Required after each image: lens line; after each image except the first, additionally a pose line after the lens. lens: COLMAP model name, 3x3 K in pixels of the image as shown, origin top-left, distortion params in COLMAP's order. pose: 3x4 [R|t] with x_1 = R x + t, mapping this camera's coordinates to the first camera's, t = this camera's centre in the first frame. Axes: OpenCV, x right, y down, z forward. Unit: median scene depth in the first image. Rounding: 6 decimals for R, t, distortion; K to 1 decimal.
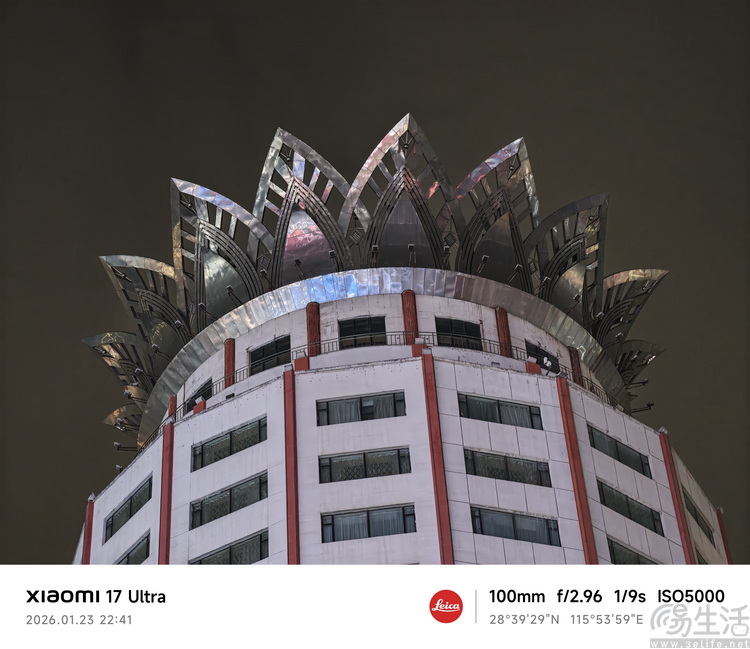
lens RADIAL K [[2475.6, 0, 370.9], [0, 2475.6, 318.4], [0, 0, 1]] dist [0.764538, 0.000000]
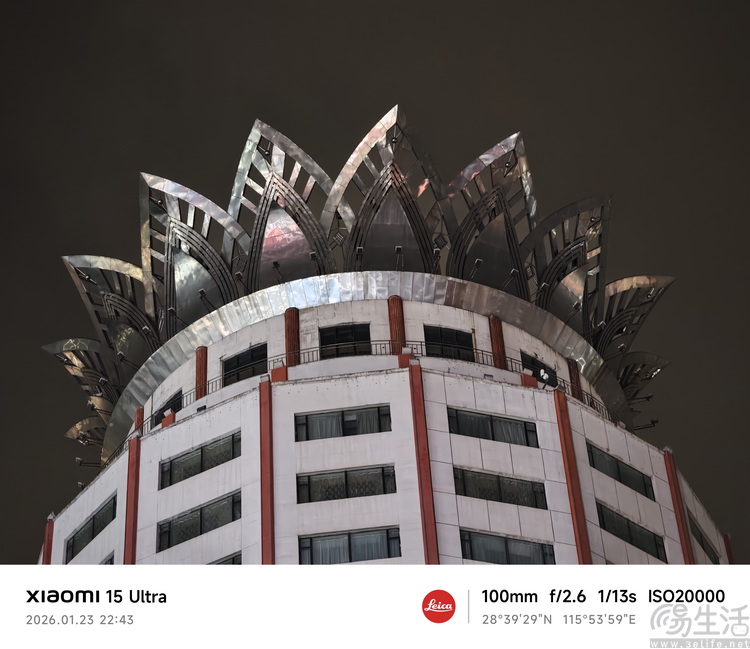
lens RADIAL K [[2400.8, 0, 377.8], [0, 2400.8, 328.8], [0, 0, 1]] dist [0.548264, 0.000000]
pose [[0.999957, 0.008883, 0.002687, 0.006308], [-0.008886, 0.999960, 0.001027, 0.000097], [-0.002677, -0.001051, 0.999996, 0.101915]]
